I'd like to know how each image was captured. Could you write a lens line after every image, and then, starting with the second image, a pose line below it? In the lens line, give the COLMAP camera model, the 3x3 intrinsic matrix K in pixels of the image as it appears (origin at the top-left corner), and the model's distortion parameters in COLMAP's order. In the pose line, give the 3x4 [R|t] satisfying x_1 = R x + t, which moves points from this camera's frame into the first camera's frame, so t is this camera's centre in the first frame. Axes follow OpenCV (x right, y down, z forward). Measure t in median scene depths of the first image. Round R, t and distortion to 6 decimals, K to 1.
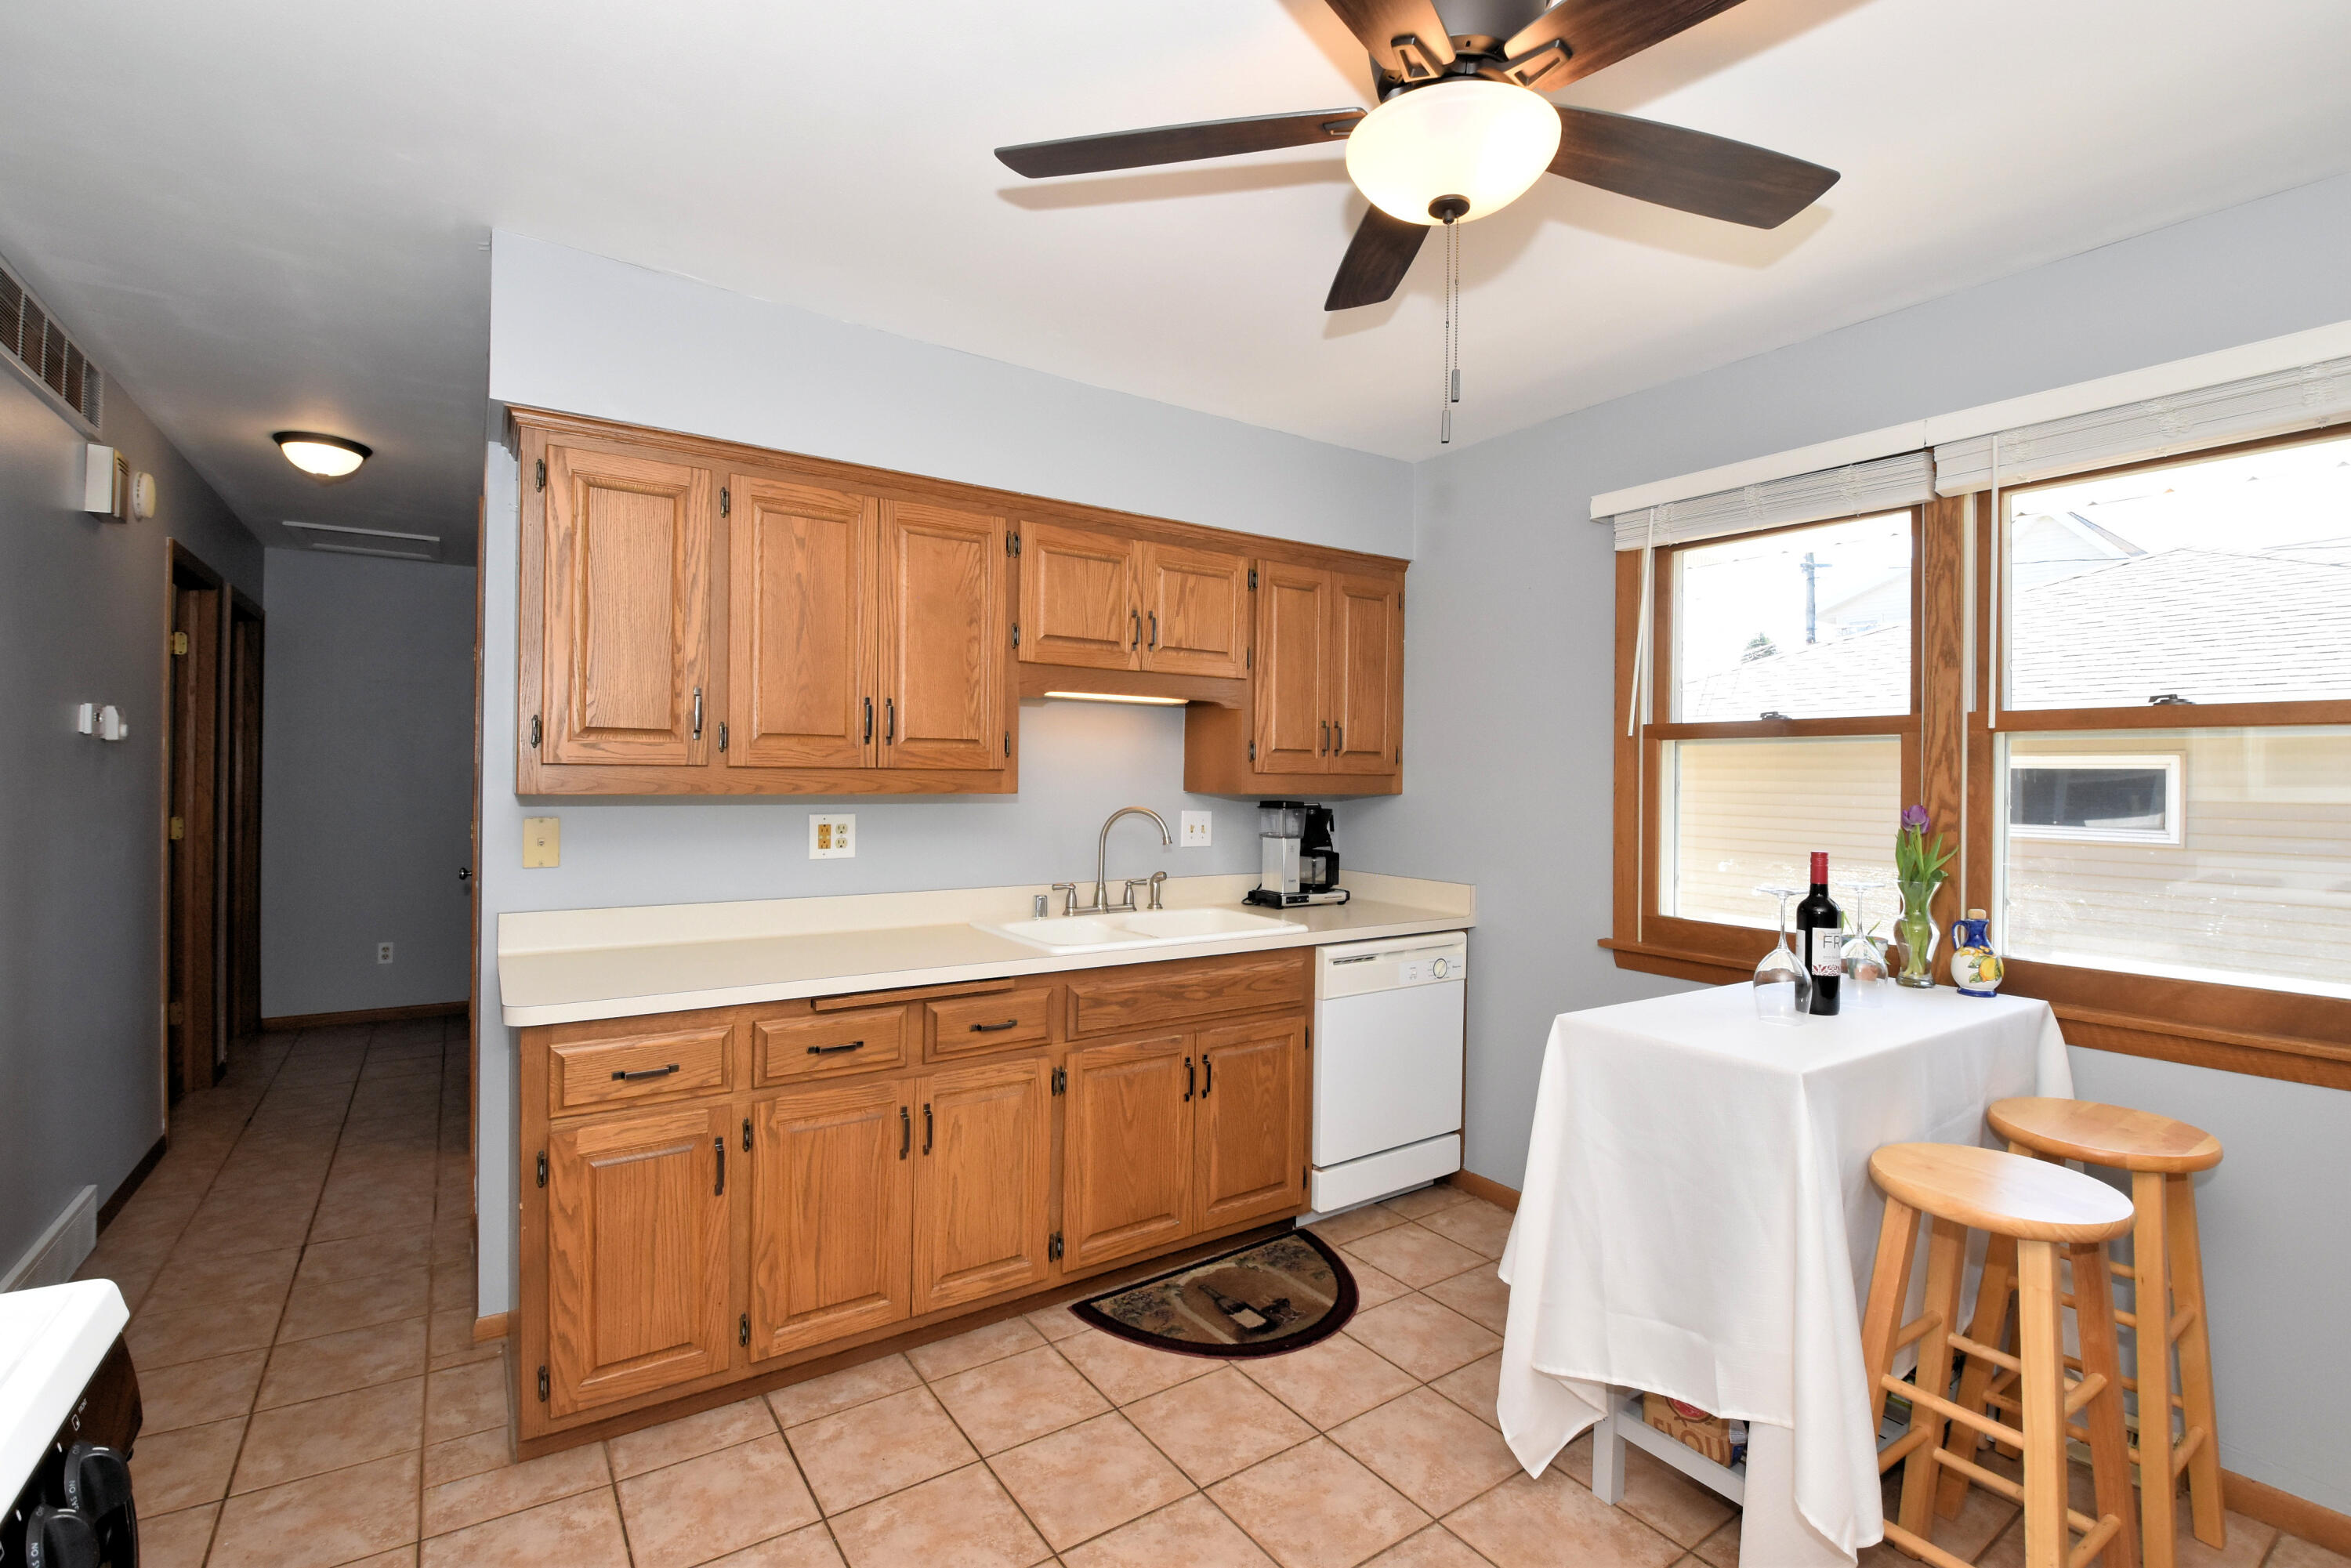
lens RADIAL K [[1035.6, 0, 1160.0], [0, 1035.6, 782.5], [0, 0, 1]] dist [-0.005150, -0.000289]
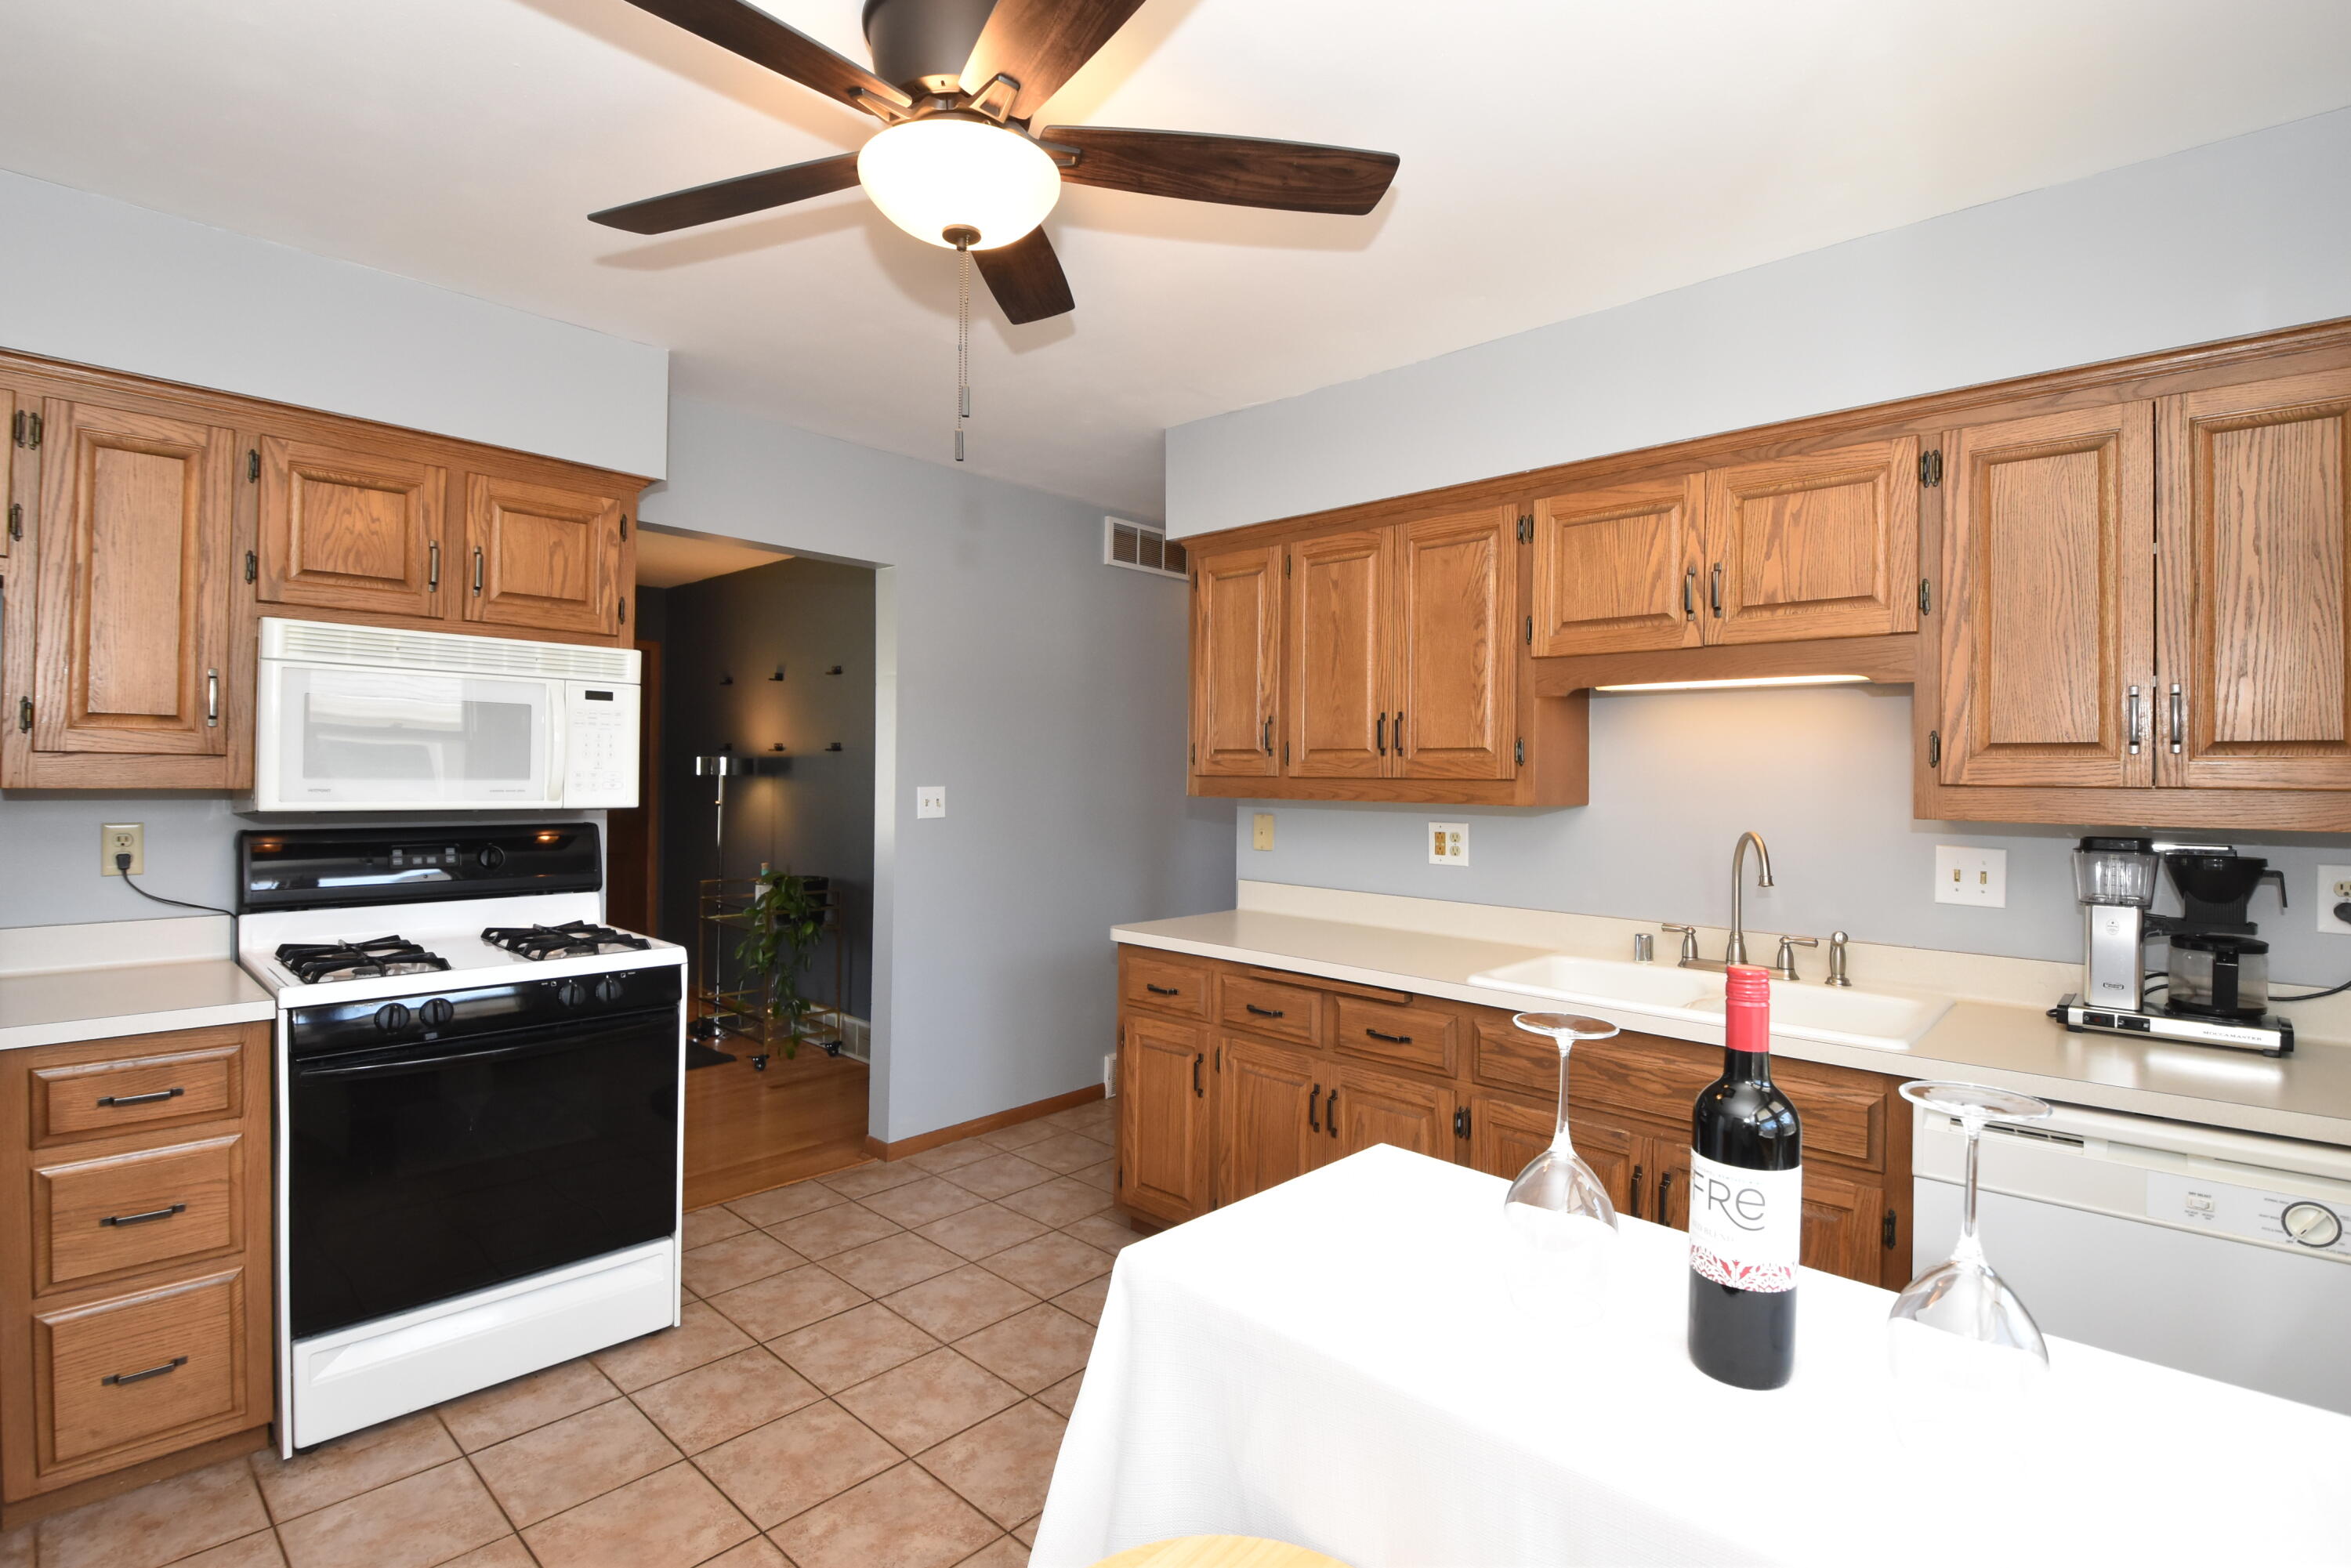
lens RADIAL K [[1095.6, 0, 1173.5], [0, 1095.6, 775.5], [0, 0, 1]] dist [0.001255, -0.000426]
pose [[0.207073, -0.010280, -0.978272, 0.724625], [-0.018544, 0.999724, -0.014431, 0.003669], [0.978150, 0.021129, 0.206825, 0.505647]]
